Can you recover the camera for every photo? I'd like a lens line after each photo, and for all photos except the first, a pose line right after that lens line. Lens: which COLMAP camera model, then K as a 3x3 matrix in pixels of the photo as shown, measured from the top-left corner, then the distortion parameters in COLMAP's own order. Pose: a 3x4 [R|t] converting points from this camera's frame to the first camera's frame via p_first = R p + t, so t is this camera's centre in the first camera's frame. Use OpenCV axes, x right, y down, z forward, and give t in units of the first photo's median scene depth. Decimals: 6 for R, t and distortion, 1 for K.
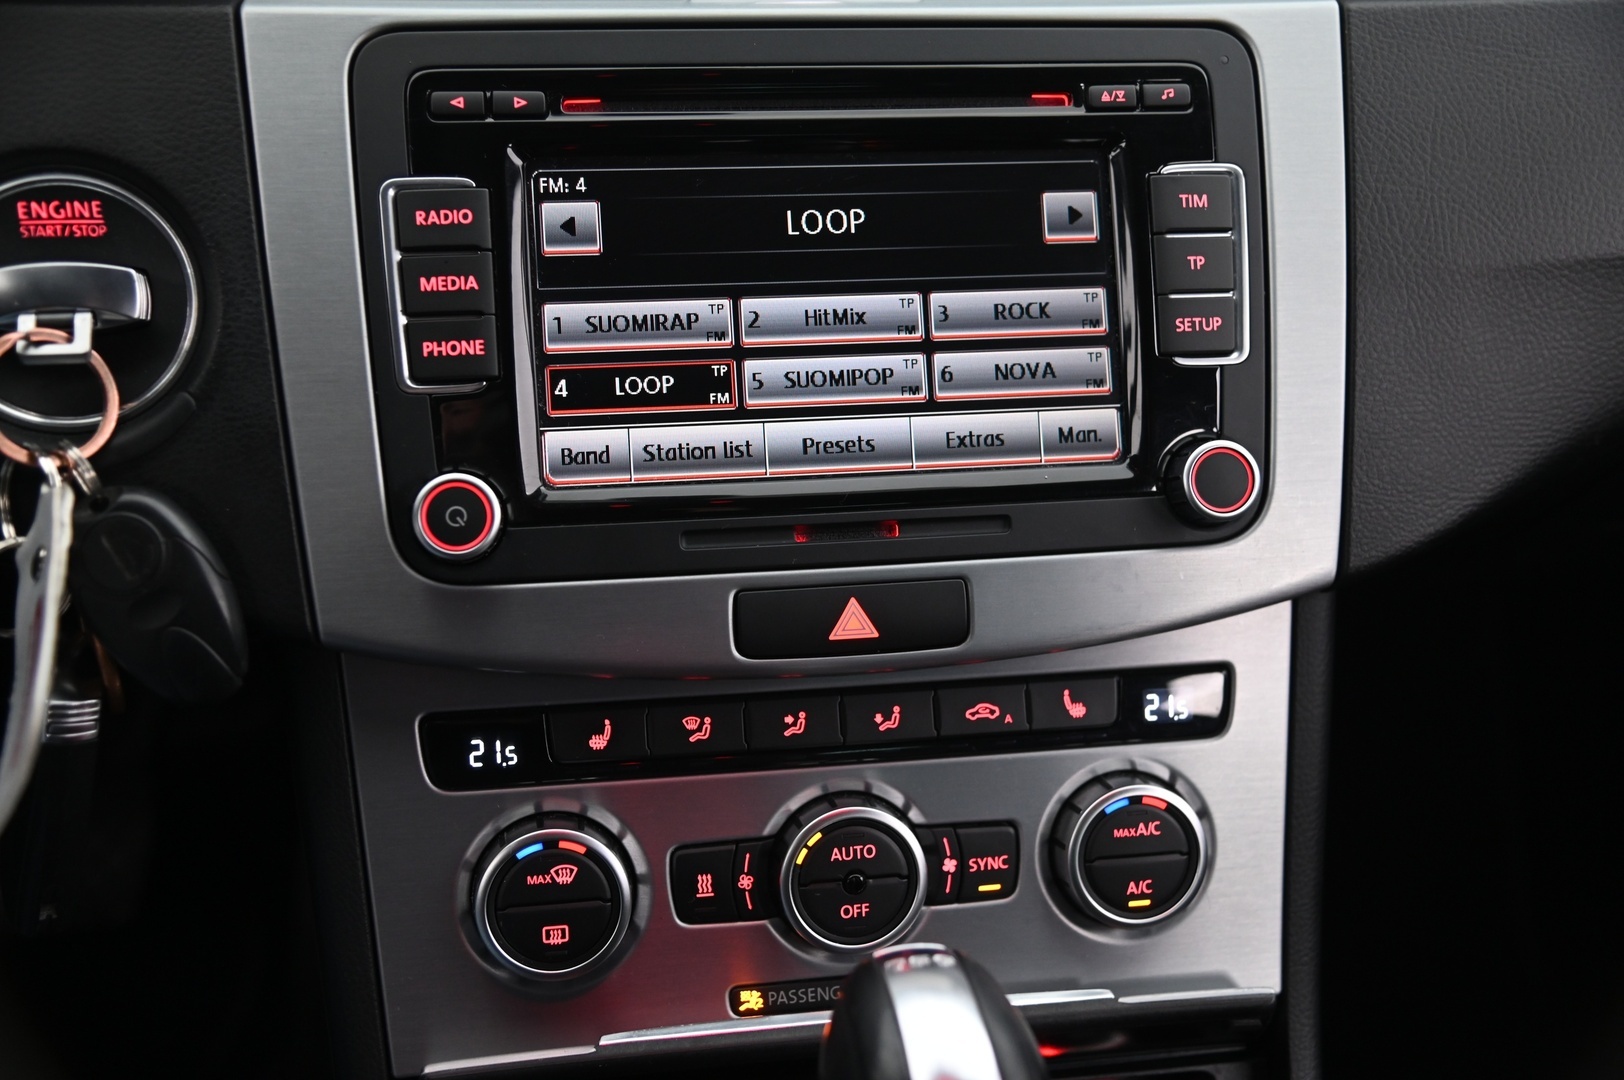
lens RADIAL K [[1765.8, 0, 810.4], [0, 1765.8, 540.5], [0, 0, 1]] dist [0.028448, 0.000000]
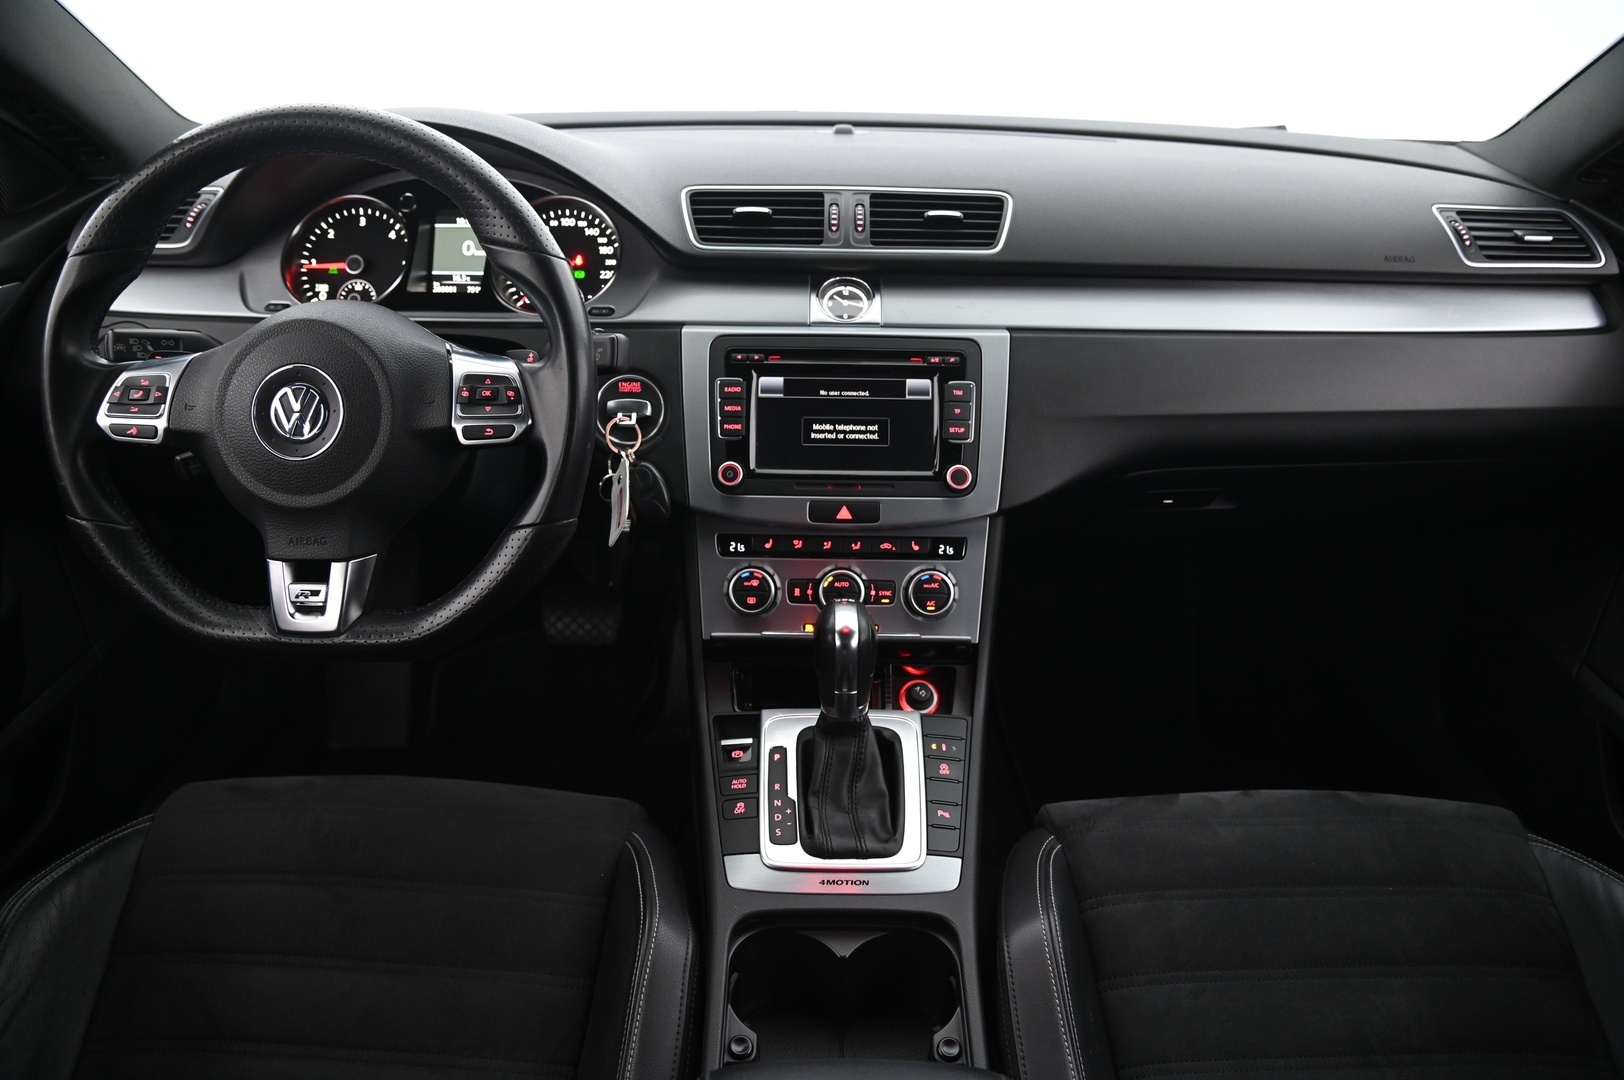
lens RADIAL K [[1094.5, 0, 806.2], [0, 1094.5, 533.3], [0, 0, 1]] dist [-0.113593, 0.043305]
pose [[0.985690, 0.059224, -0.157823, 0.278546], [-0.063483, 0.997739, -0.022080, 0.132094], [0.156158, 0.031783, 0.987221, -1.042817]]
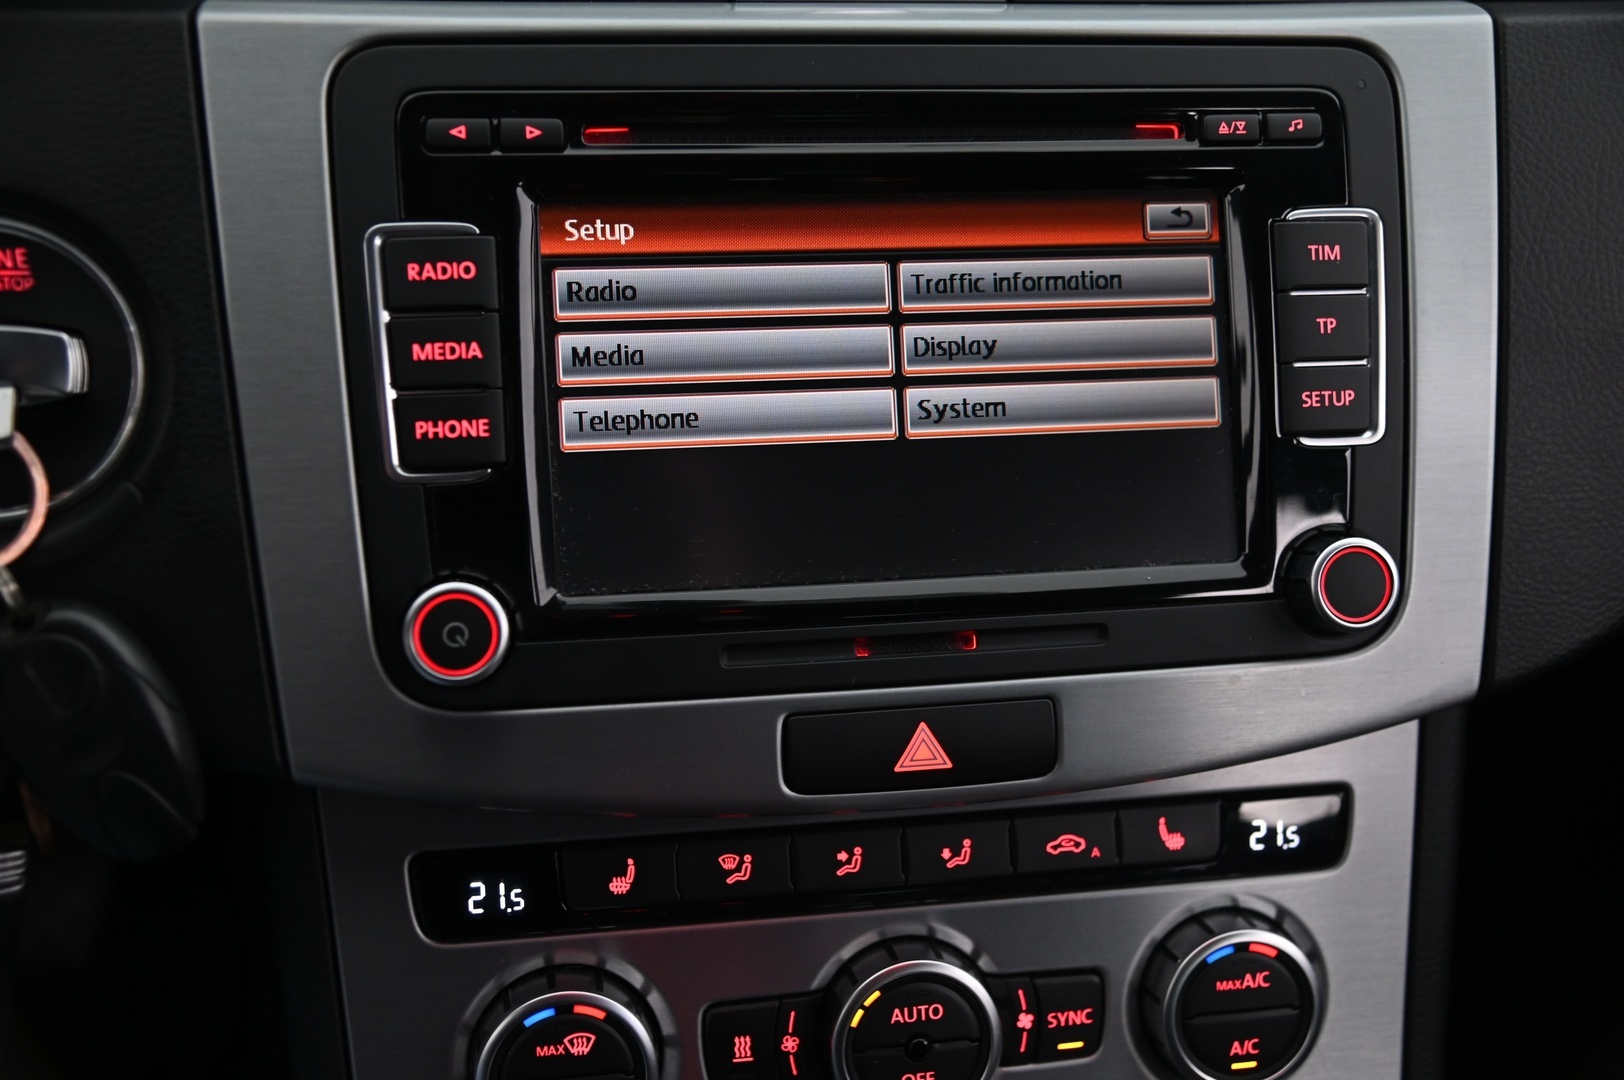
lens RADIAL K [[1765.8, 0, 814.6], [0, 1765.8, 539.4], [0, 0, 1]] dist [0.028448, 0.000000]
pose [[0.999833, 0.008874, 0.016002, -0.041370], [-0.009351, 0.999507, 0.029960, -0.078743], [-0.015728, -0.030104, 0.999423, 0.152196]]
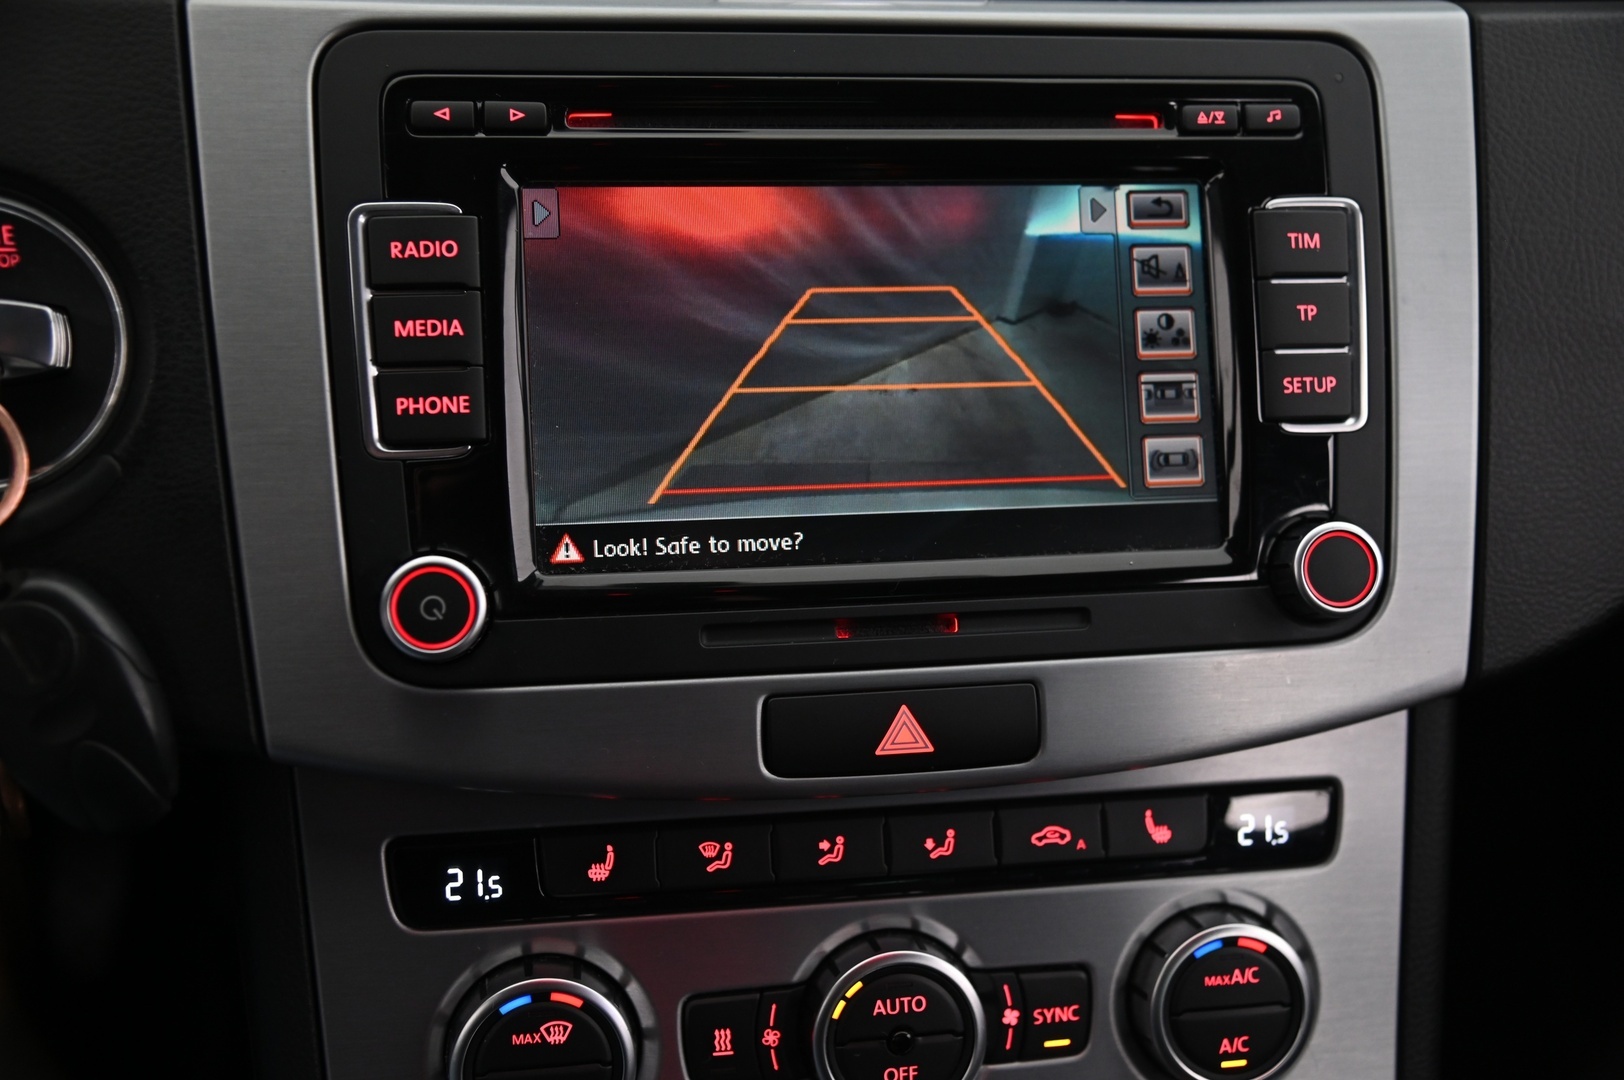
lens RADIAL K [[1765.8, 0, 815.4], [0, 1765.8, 537.2], [0, 0, 1]] dist [0.028448, 0.000000]
pose [[0.999894, 0.010526, 0.010011, -0.026935], [-0.010325, 0.999748, -0.019926, -0.029757], [-0.010218, 0.019821, 0.999751, 0.152954]]
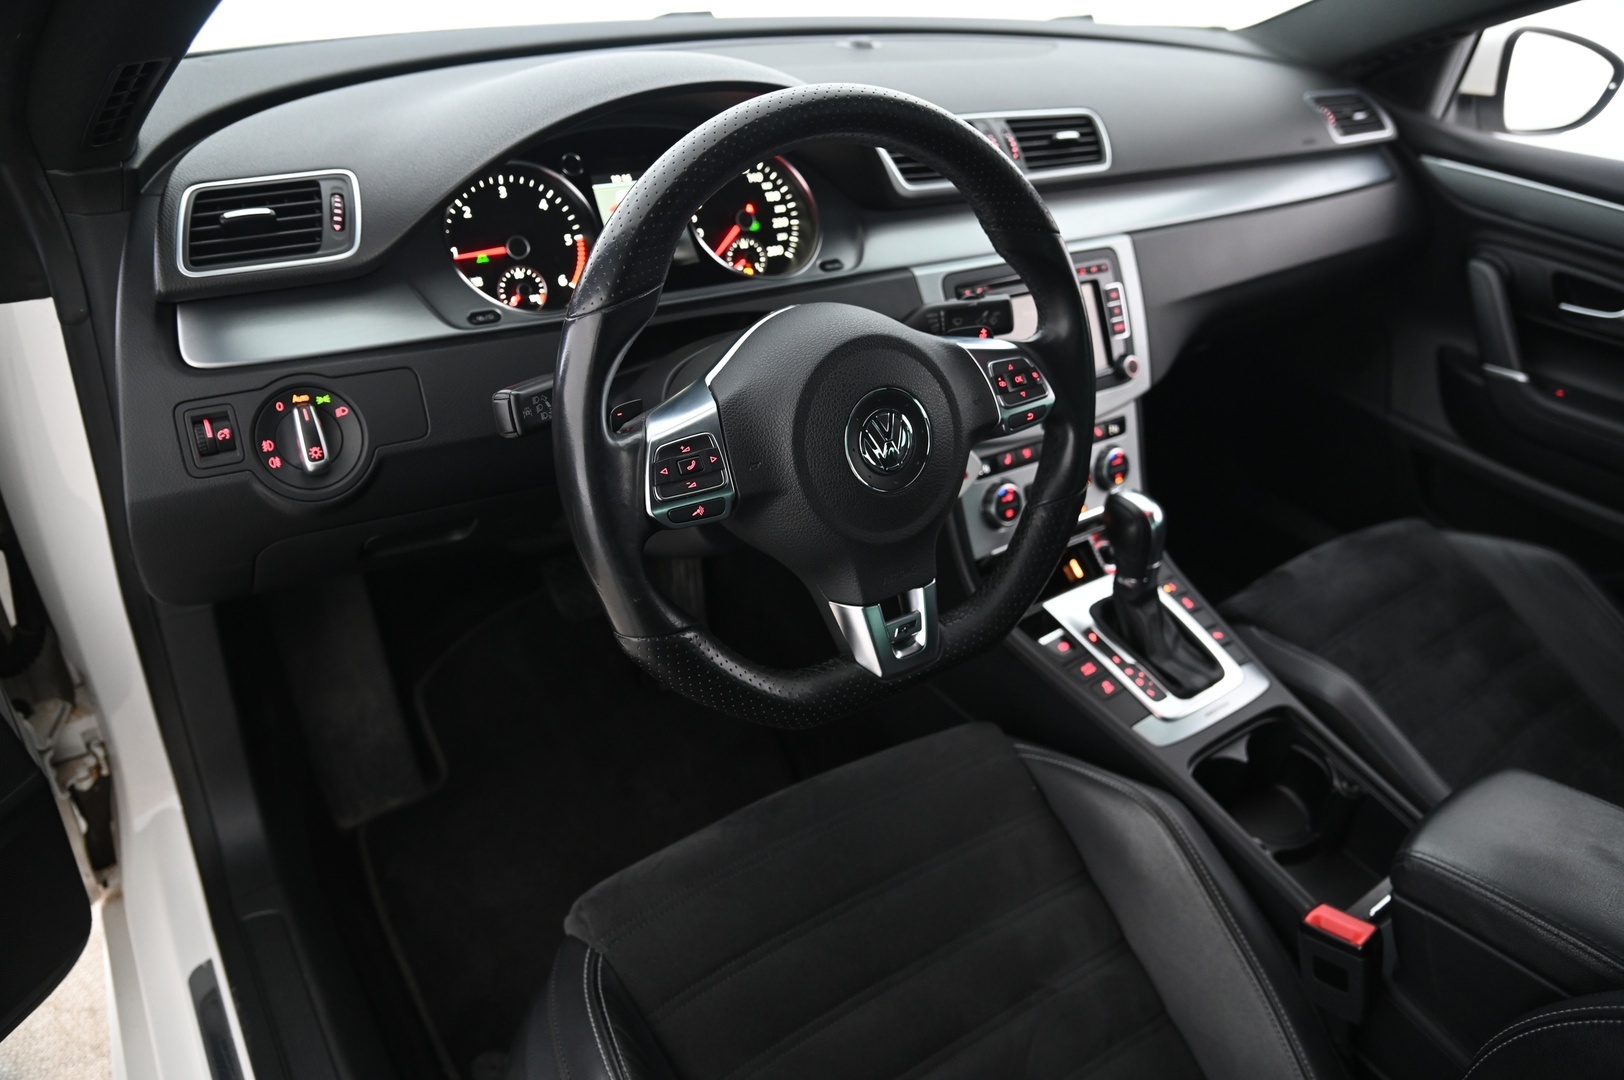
lens RADIAL K [[1094.5, 0, 816.4], [0, 1094.5, 528.7], [0, 0, 1]] dist [-0.113593, 0.043305]
pose [[0.900225, -0.200901, 0.386309, -1.376946], [0.153174, 0.976604, 0.150941, -0.150697], [-0.407595, -0.076708, 0.909935, -0.905702]]
